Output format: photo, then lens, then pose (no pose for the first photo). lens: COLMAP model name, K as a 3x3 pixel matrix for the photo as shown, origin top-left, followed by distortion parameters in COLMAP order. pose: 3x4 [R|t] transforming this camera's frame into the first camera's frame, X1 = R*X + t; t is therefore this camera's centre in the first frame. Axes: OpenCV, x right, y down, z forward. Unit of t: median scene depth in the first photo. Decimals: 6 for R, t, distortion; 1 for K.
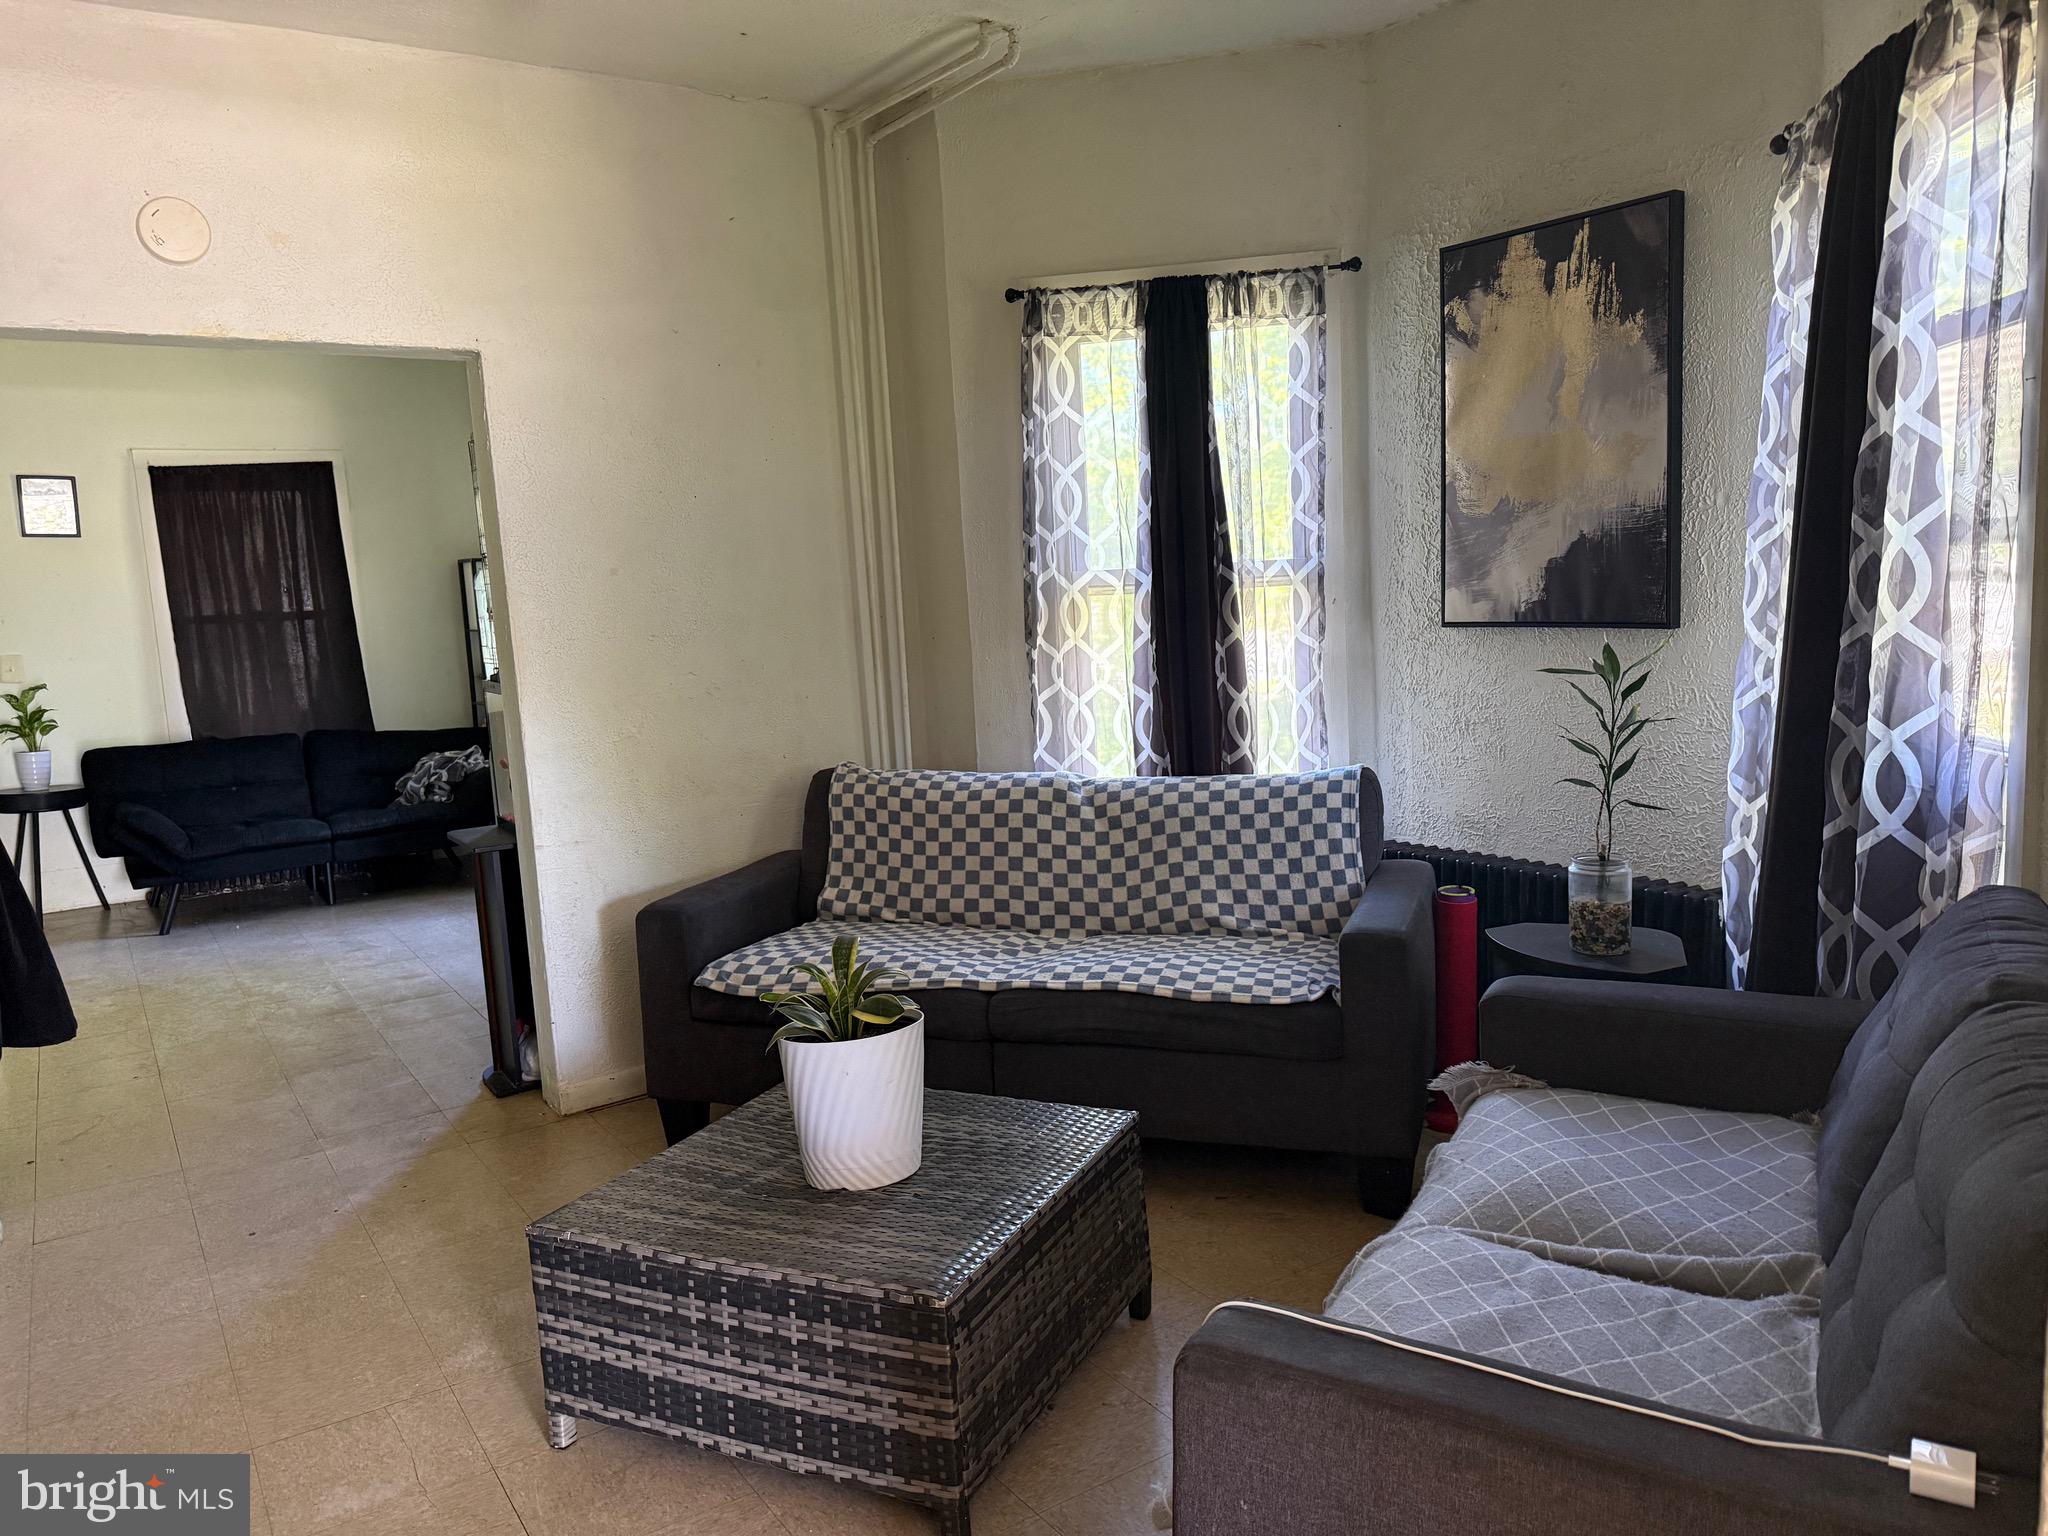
lens RADIAL K [[1394.3, 0, 1024.0], [0, 1394.3, 768.0], [0, 0, 1]] dist [0.068478, -0.095968]
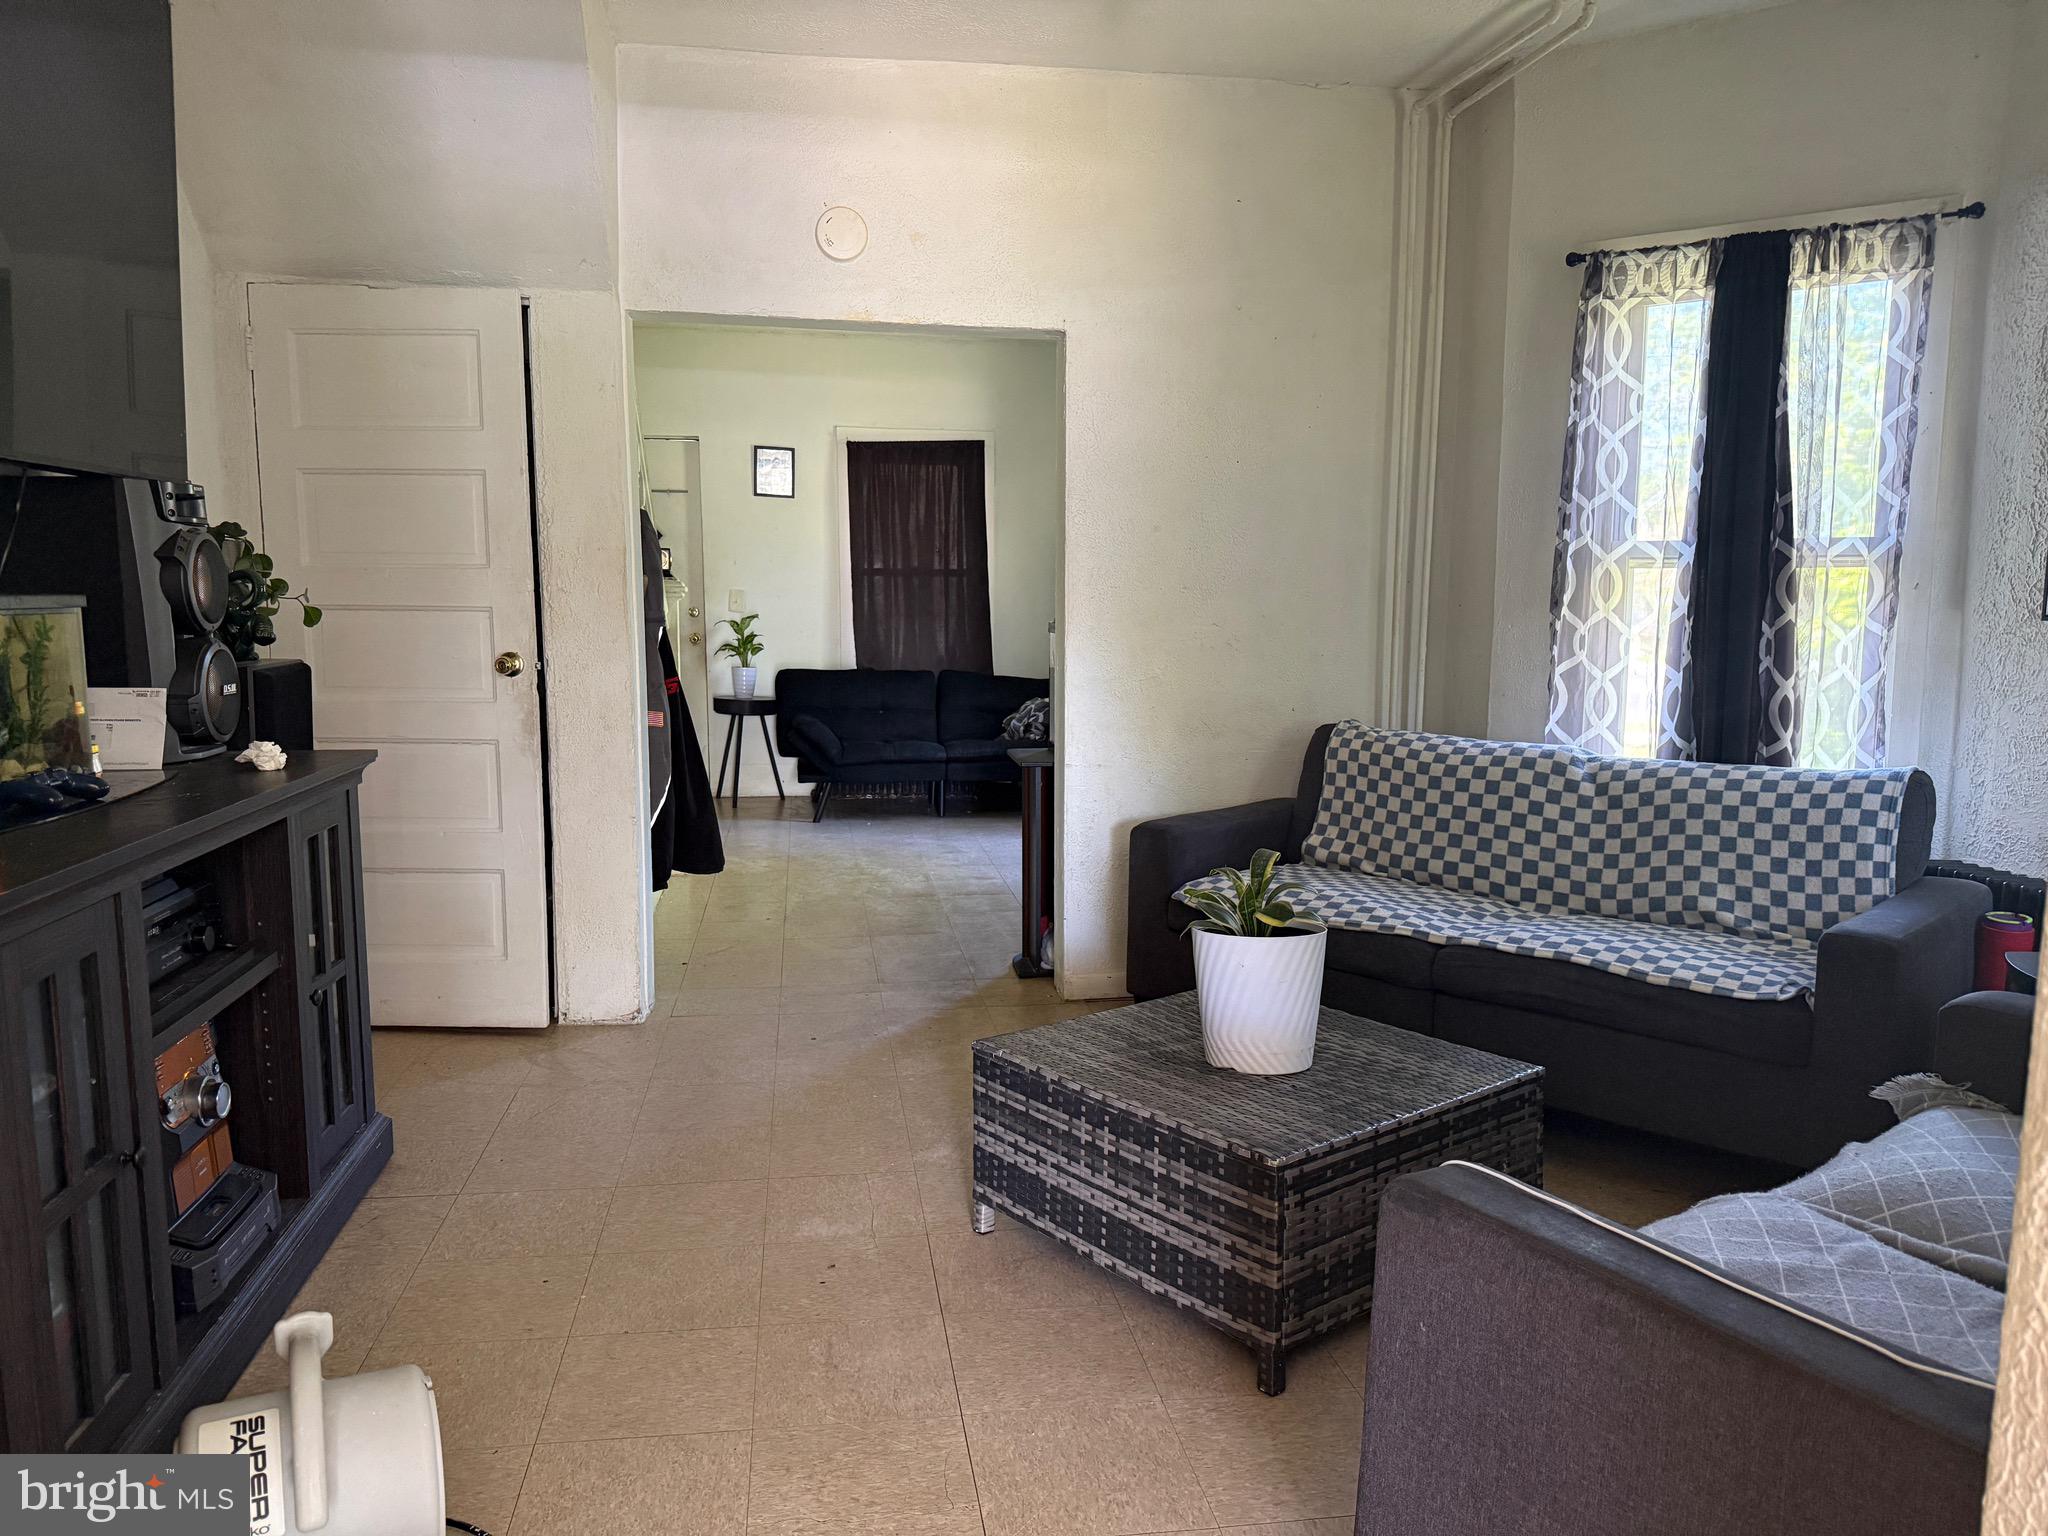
lens RADIAL K [[1405.3, 0, 1032.5], [0, 1405.3, 756.1], [0, 0, 1]] dist [0.131181, -0.200268]
pose [[0.901953, 0.101959, -0.419625, 0.109876], [-0.104783, 0.994360, 0.016384, 0.032414], [0.418929, 0.029192, 0.907550, -0.059128]]
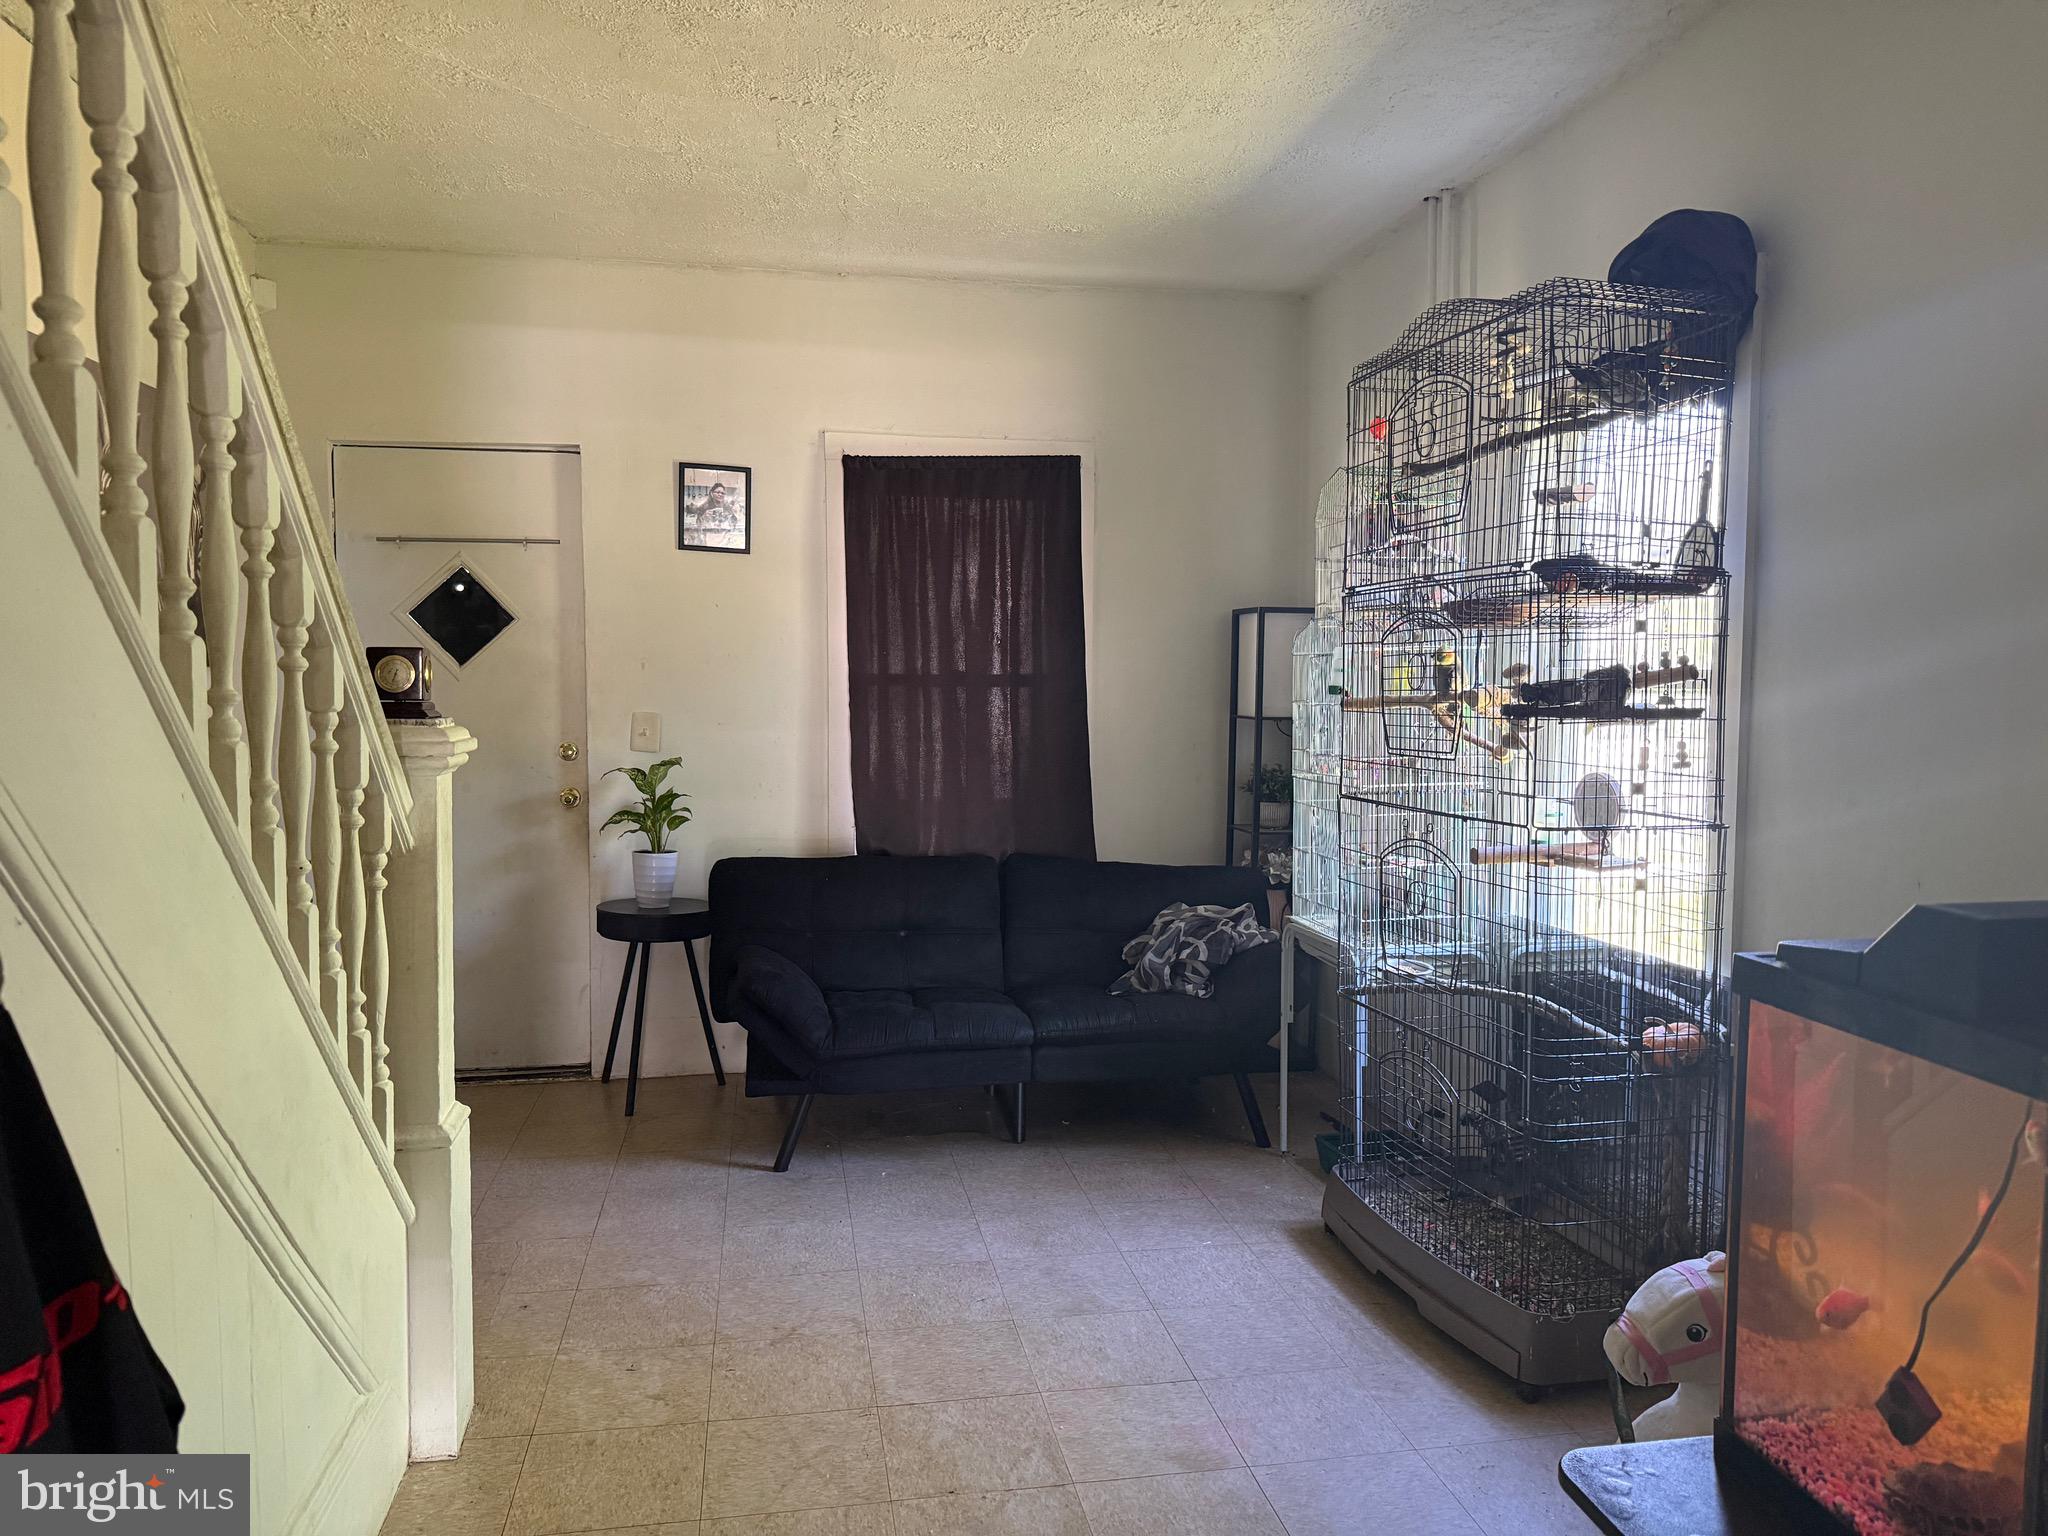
lens RADIAL K [[1405.3, 0, 1032.5], [0, 1405.3, 756.1], [0, 0, 1]] dist [0.131181, -0.200268]
pose [[0.911268, 0.072723, -0.405342, -0.416149], [-0.100685, 0.993757, -0.048063, -0.073279], [0.399316, 0.084610, 0.912901, 0.709734]]
